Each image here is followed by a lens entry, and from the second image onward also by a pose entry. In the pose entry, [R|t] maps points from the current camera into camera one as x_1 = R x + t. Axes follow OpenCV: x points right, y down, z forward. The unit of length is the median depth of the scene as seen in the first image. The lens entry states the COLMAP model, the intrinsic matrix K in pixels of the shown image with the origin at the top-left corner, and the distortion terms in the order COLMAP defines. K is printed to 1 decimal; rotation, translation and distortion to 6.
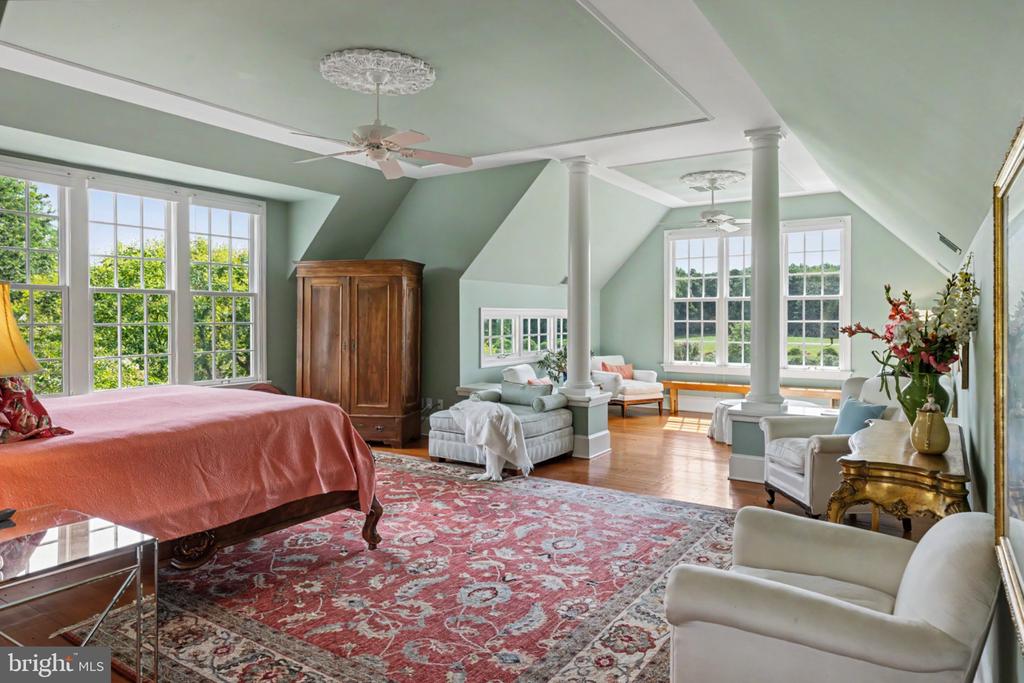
lens RADIAL K [[640.1, 0, 511.7], [0, 640.1, 324.9], [0, 0, 1]] dist [-0.001215, -0.000475]
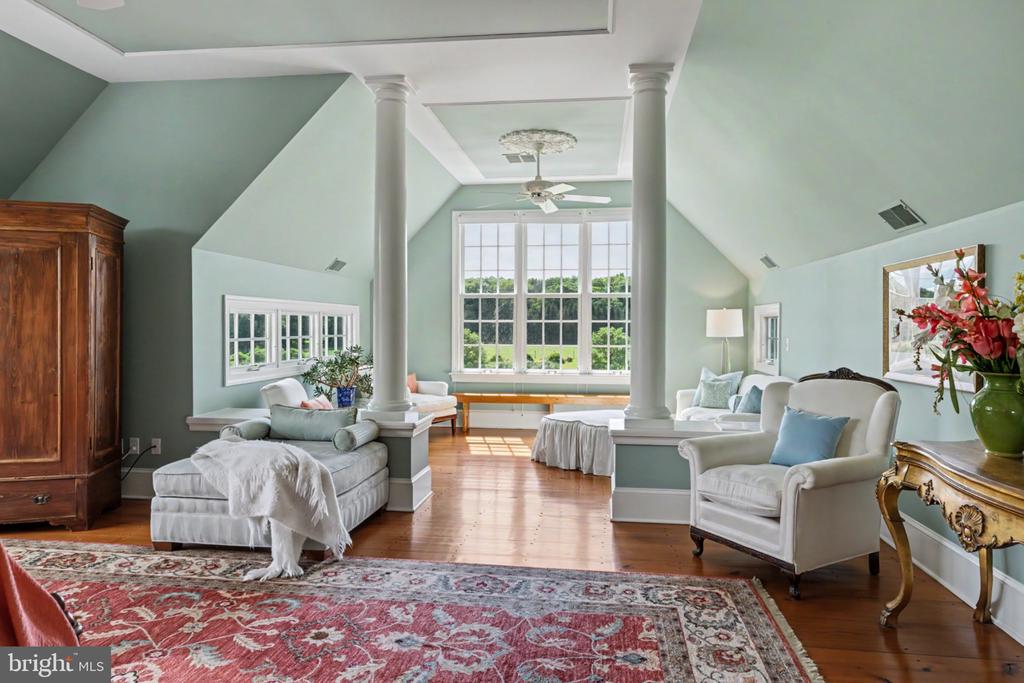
lens RADIAL K [[652.4, 0, 515.6], [0, 652.4, 336.6], [0, 0, 1]] dist [0.009448, 0.002957]
pose [[0.897718, -0.002679, 0.440563, -0.088145], [0.000814, 0.999990, 0.004423, 0.015560], [-0.440570, -0.003612, 0.897711, 0.304008]]
